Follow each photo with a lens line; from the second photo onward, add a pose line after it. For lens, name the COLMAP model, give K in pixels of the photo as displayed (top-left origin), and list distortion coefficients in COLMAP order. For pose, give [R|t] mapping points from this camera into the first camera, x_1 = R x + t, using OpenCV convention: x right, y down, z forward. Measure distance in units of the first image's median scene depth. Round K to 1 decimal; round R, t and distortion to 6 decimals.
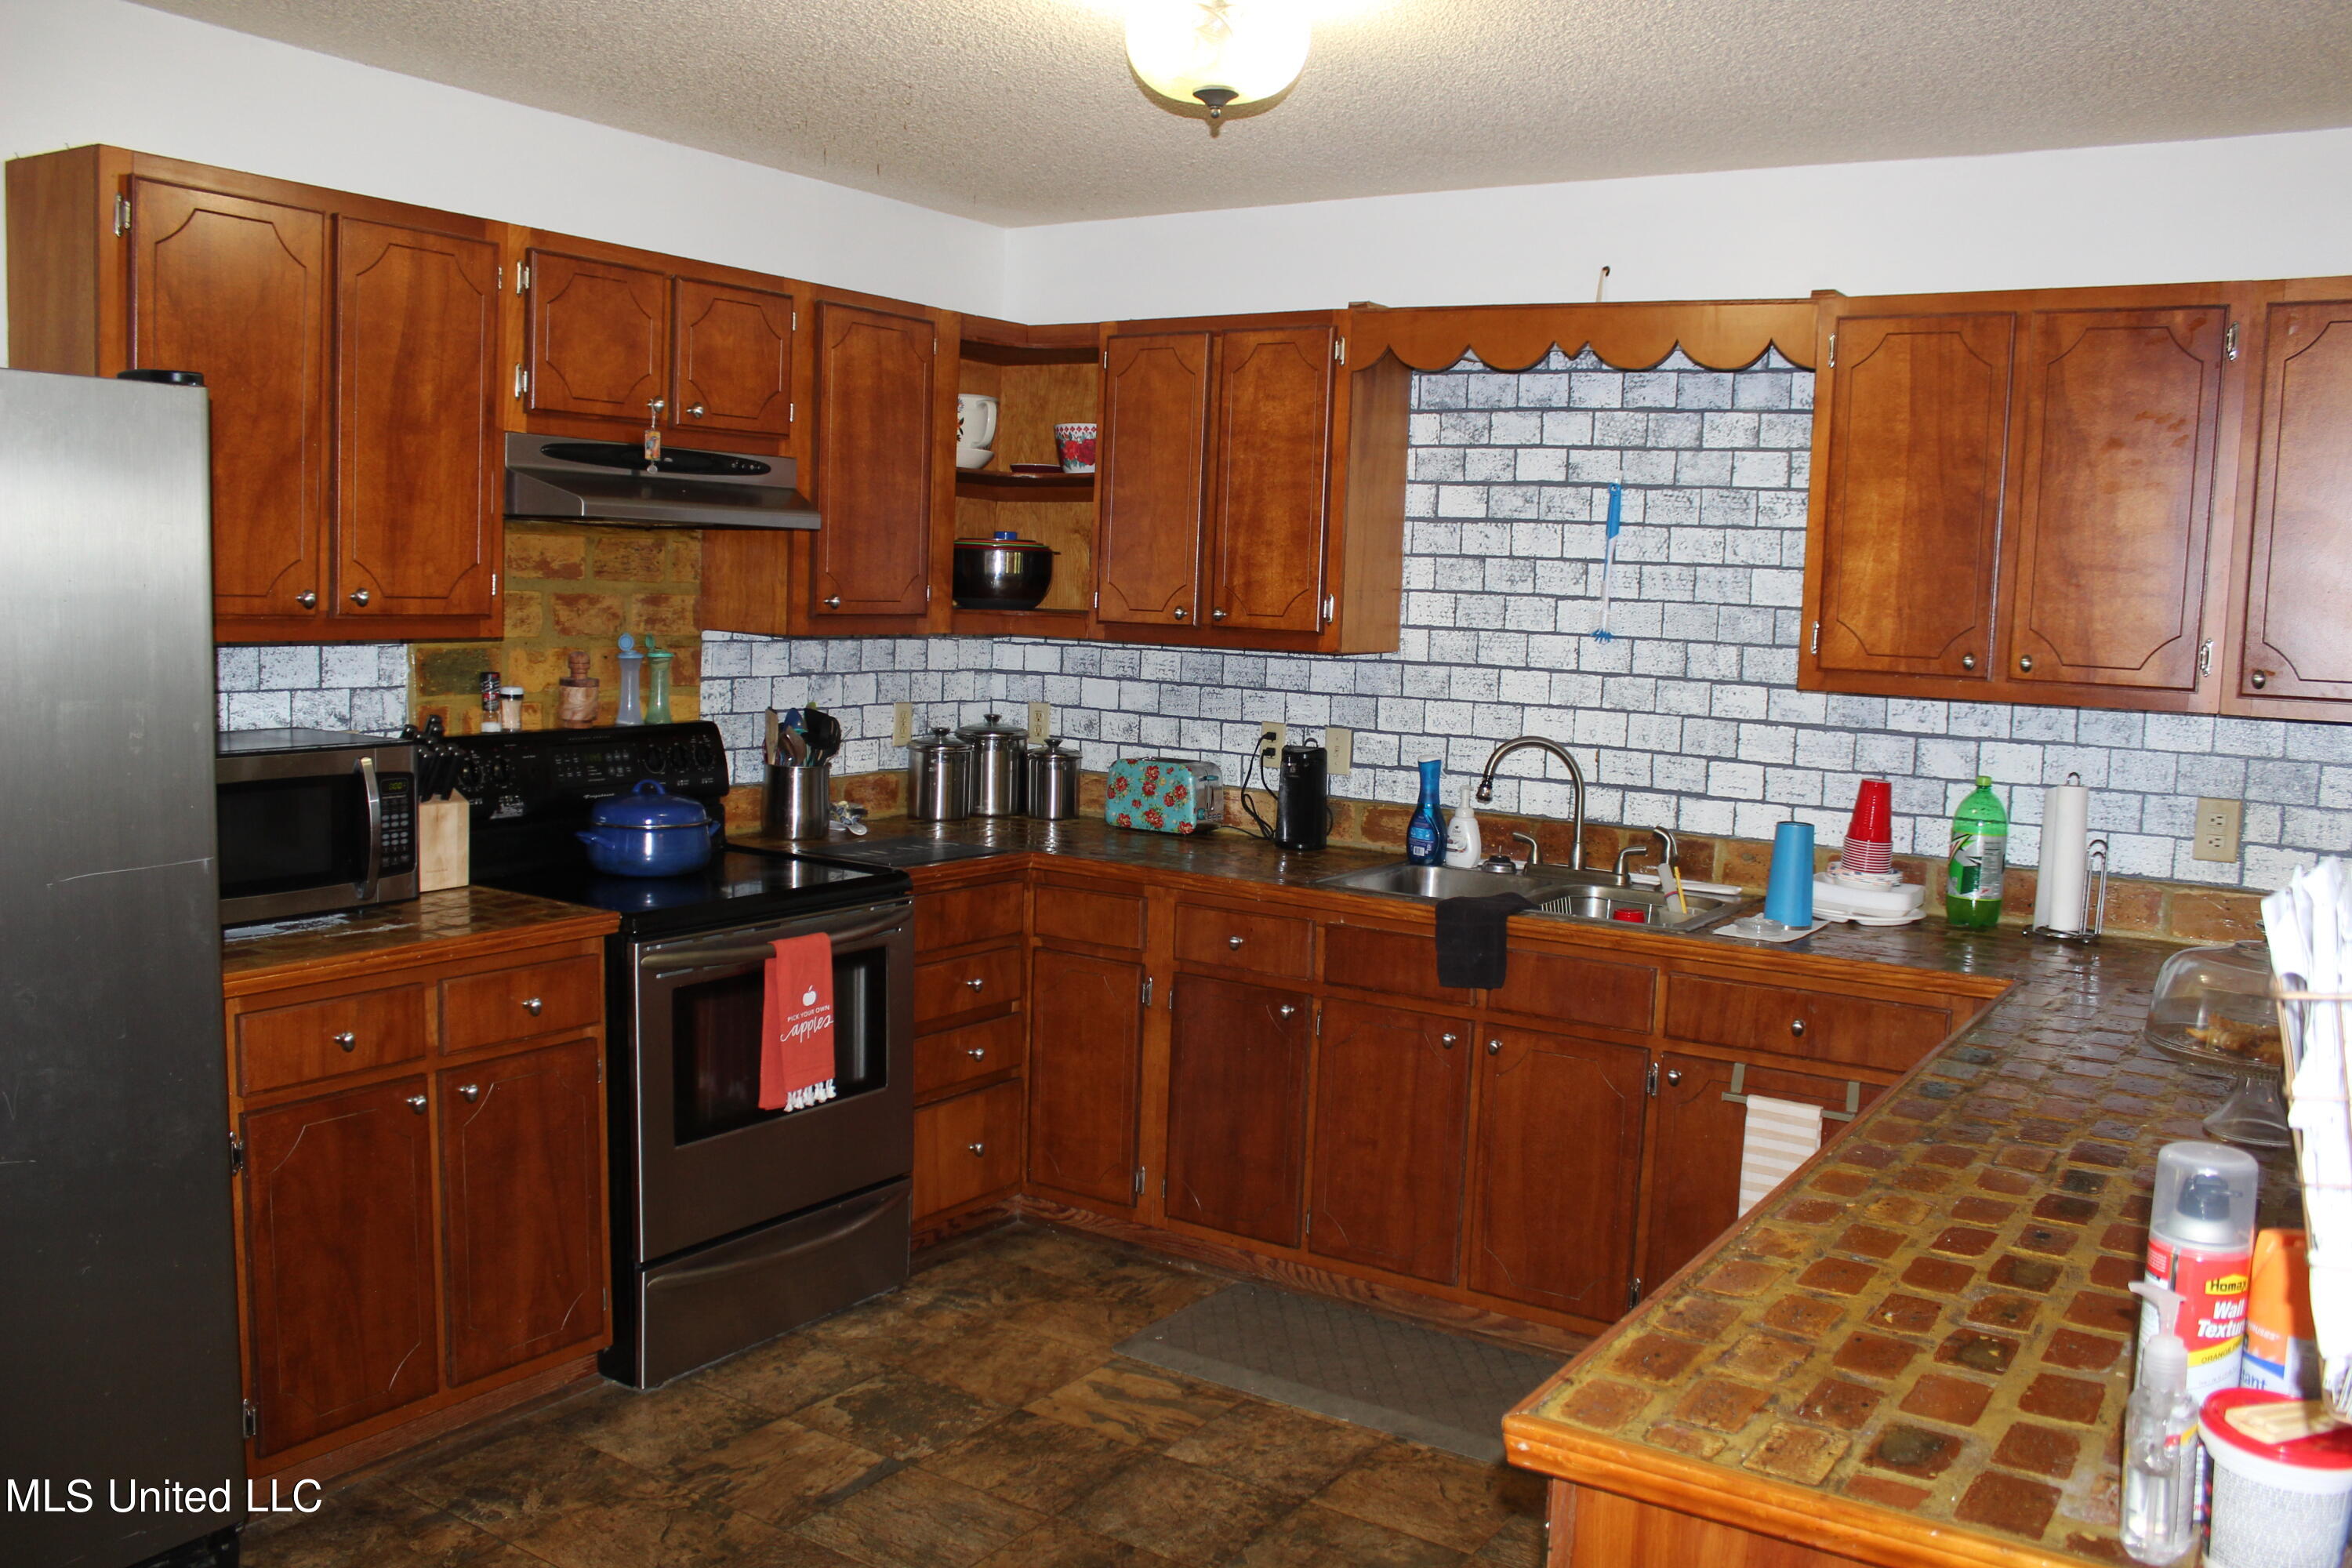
lens RADIAL K [[1927.4, 0, 1161.1], [0, 1927.4, 796.5], [0, 0, 1]] dist [-0.170221, 0.141765]
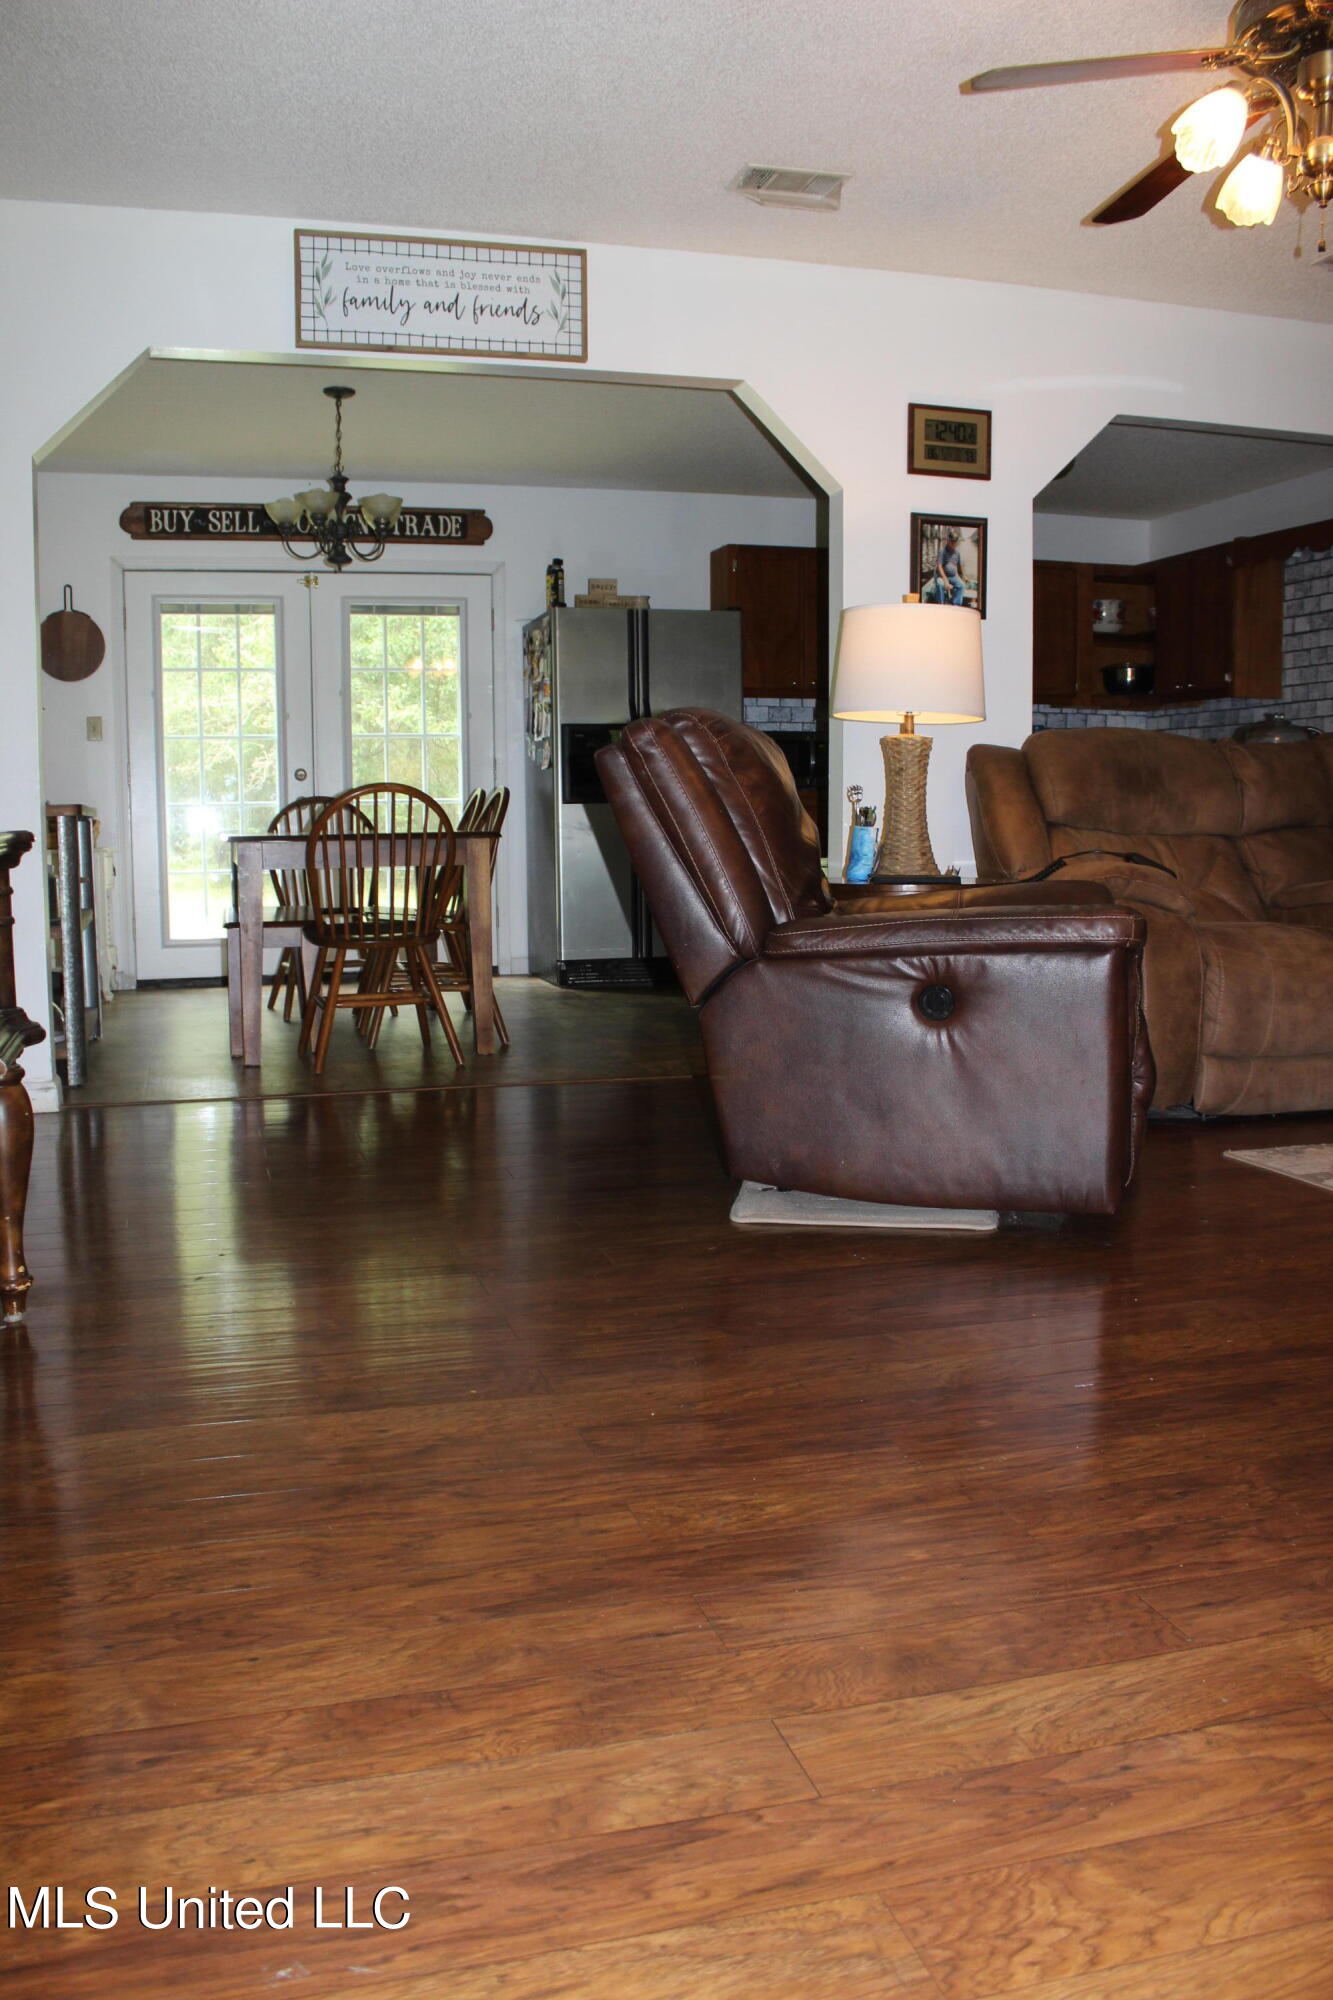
lens RADIAL K [[1640.3, 0, 638.0], [0, 1640.3, 994.5], [0, 0, 1]] dist [-0.192239, 0.178081]
pose [[0.755283, 0.033896, -0.654521, 0.874614], [-0.040154, 0.999179, 0.005409, 0.315088], [0.654167, 0.022197, 0.756024, -0.910291]]
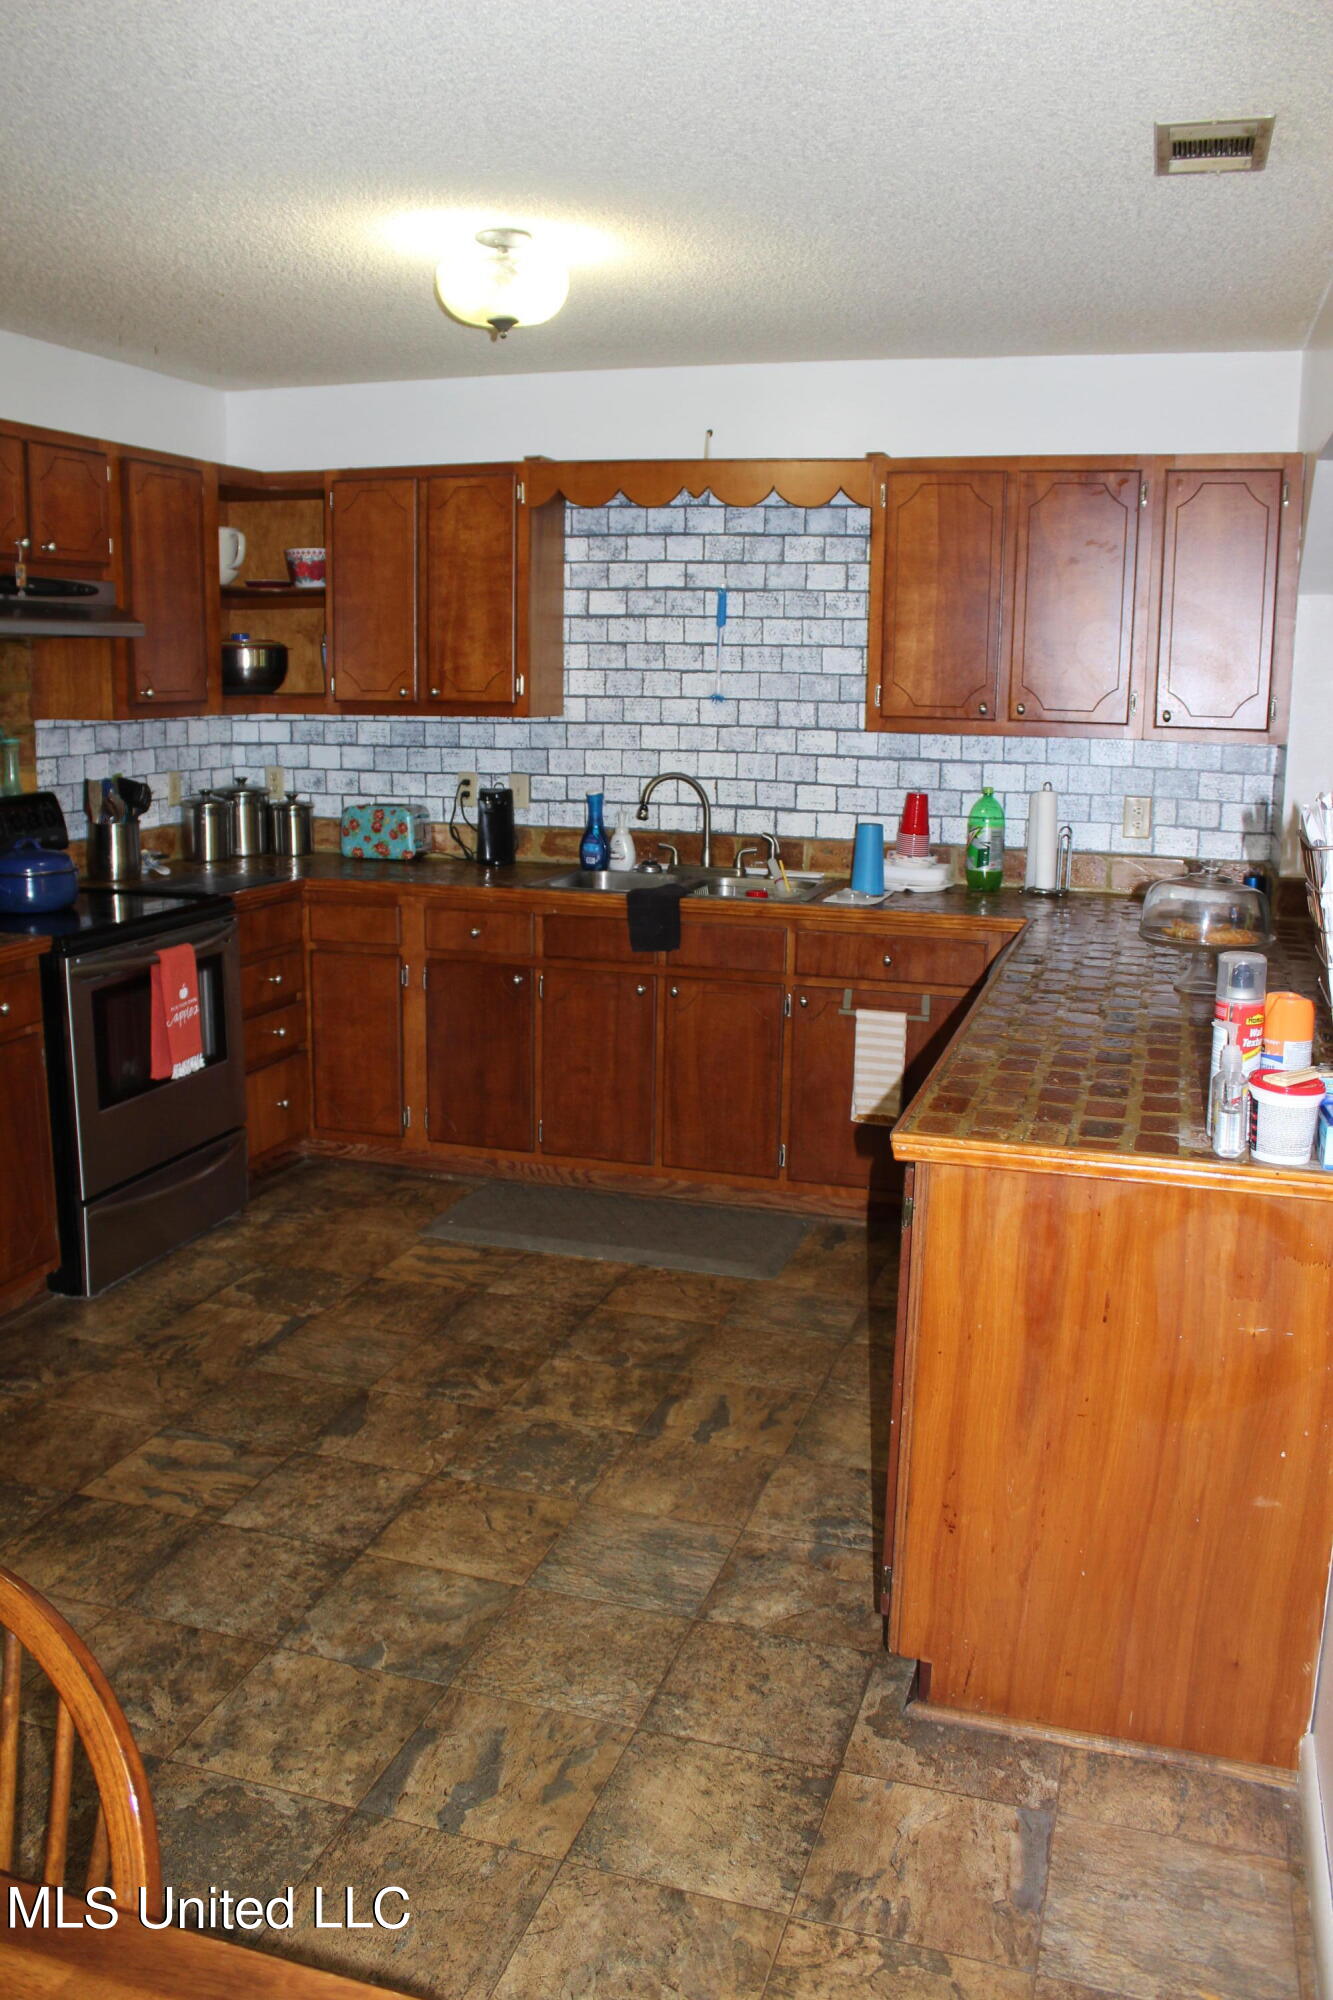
lens RADIAL K [[1629.3, 0, 646.1], [0, 1629.3, 999.8], [0, 0, 1]] dist [-0.186721, 0.140554]
pose [[0.961620, -0.076482, 0.263511, -0.159819], [0.050797, 0.993388, 0.102955, 0.010805], [-0.269643, -0.085618, 0.959147, -0.148304]]
